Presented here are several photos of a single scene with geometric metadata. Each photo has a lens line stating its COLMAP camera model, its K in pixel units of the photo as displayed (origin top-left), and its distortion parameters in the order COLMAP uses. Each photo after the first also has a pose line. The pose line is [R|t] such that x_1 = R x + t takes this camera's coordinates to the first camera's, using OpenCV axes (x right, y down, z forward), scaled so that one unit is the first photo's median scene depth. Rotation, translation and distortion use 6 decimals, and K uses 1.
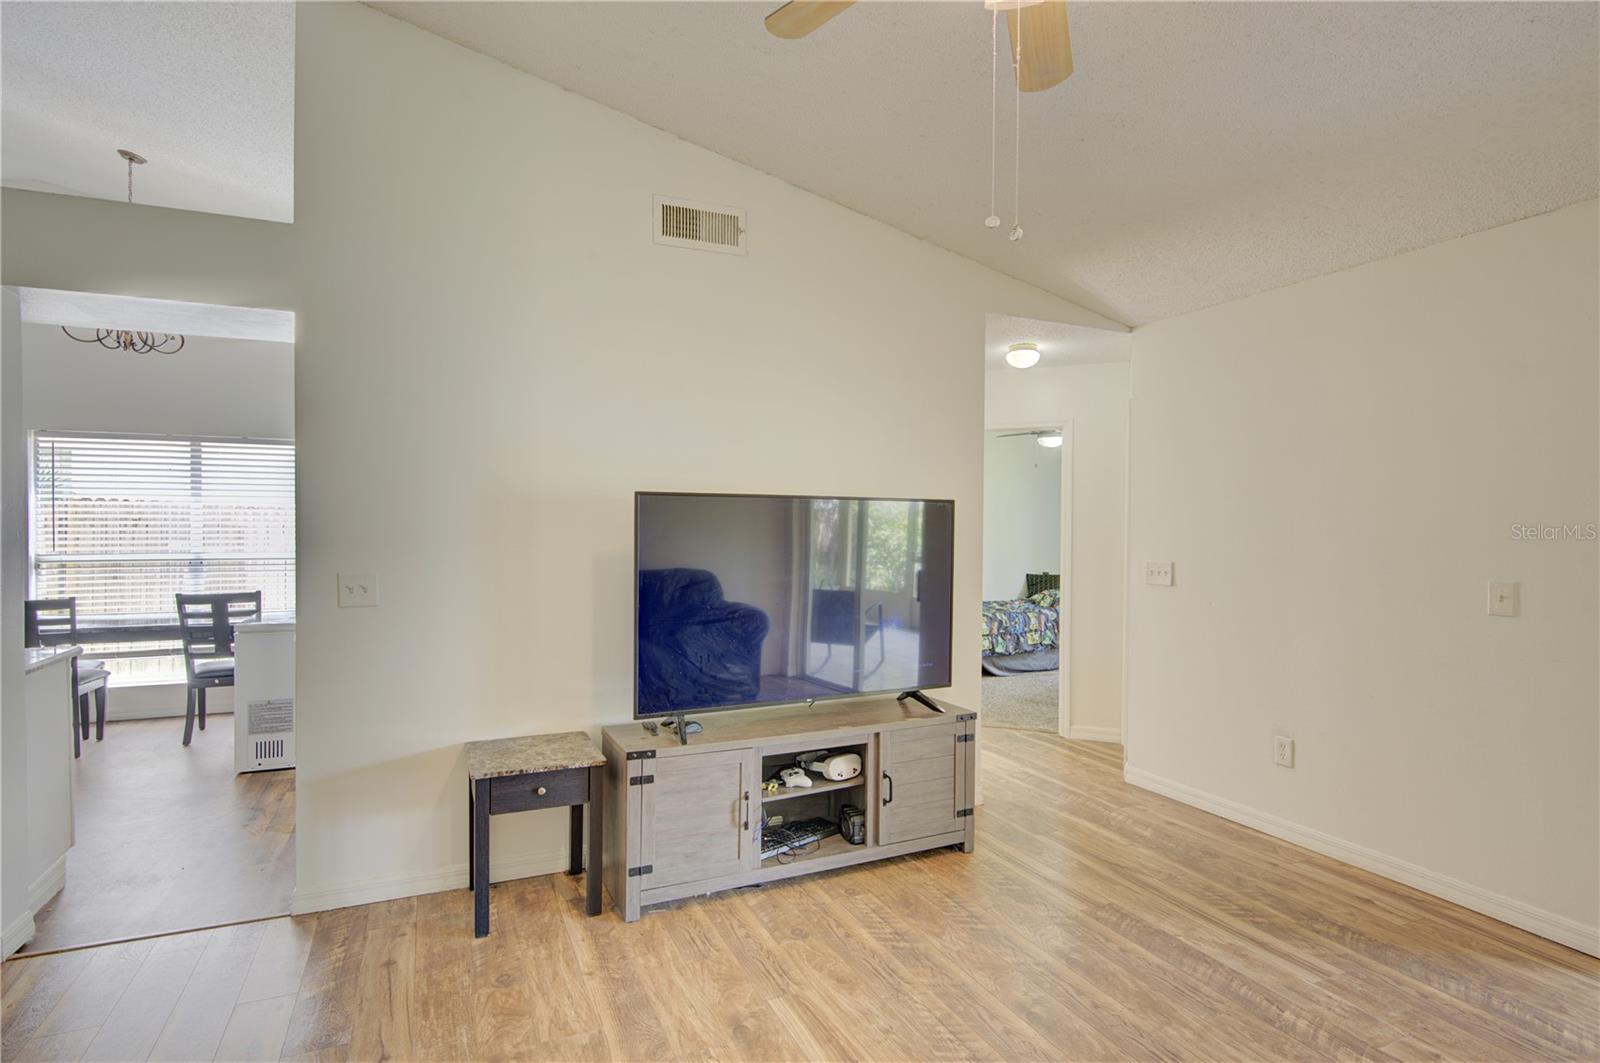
lens RADIAL K [[837.8, 0, 800.0], [0, 837.8, 531.5], [0, 0, 1]] dist [-0.003921, -0.001165]
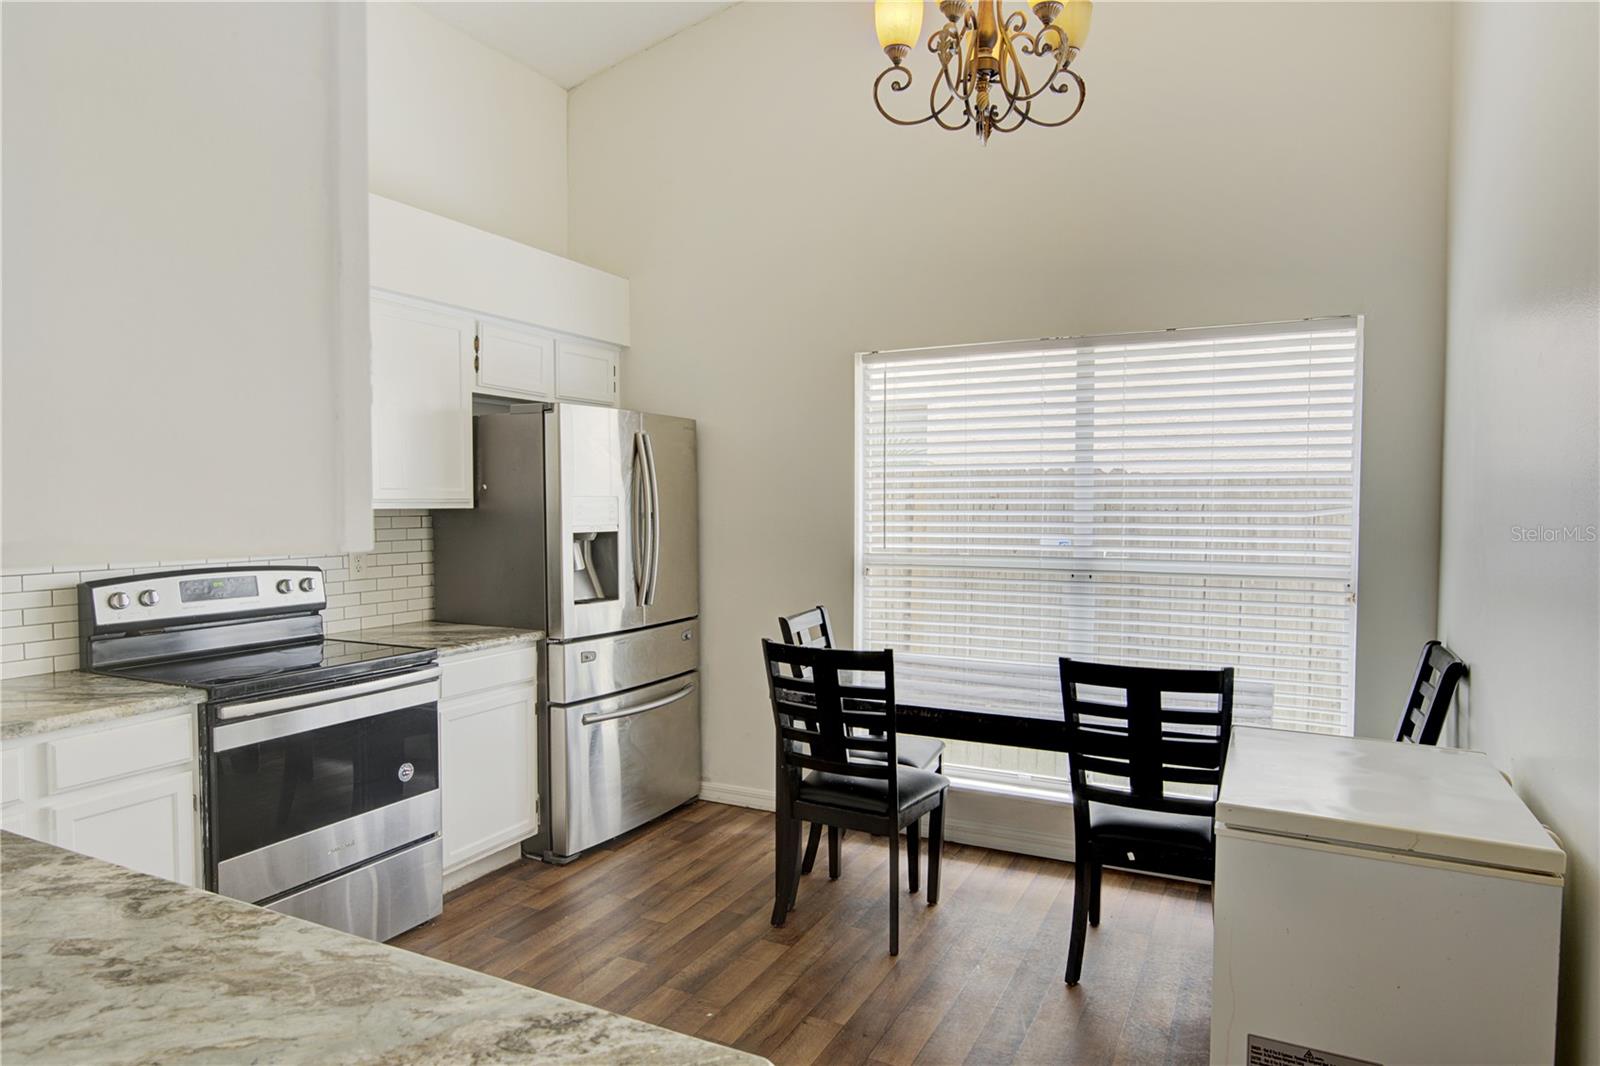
lens RADIAL K [[953.0, 0, 800.0], [0, 953.0, 533.0], [0, 0, 1]] dist [0.001163, 0.000227]
pose [[0.643475, 0.024853, -0.765064, -0.431646], [-0.010075, 0.999661, 0.024000, -0.004503], [0.765401, -0.007736, 0.643507, 0.544458]]
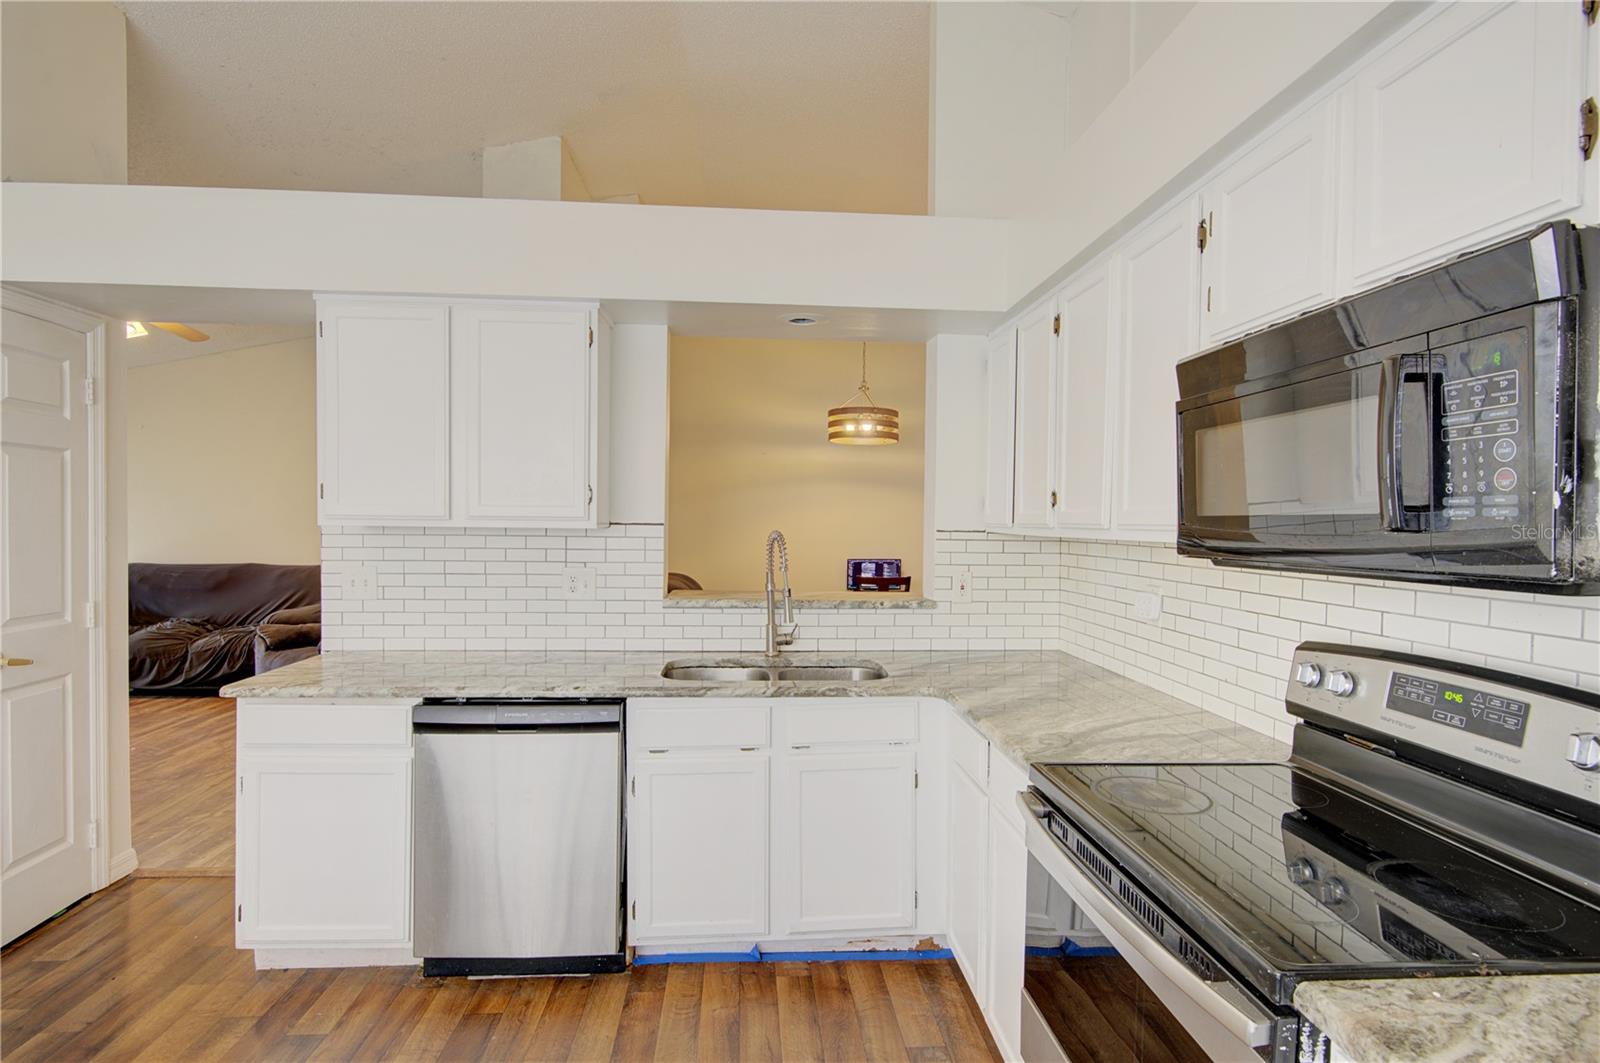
lens RADIAL K [[813.0, 0, 800.0], [0, 813.0, 531.5], [0, 0, 1]] dist [-0.013853, -0.001232]
pose [[-0.945350, -0.007041, 0.325982, -0.994532], [0.002668, 0.999566, 0.029327, -0.014147], [-0.326047, 0.028594, -0.944921, 0.945059]]
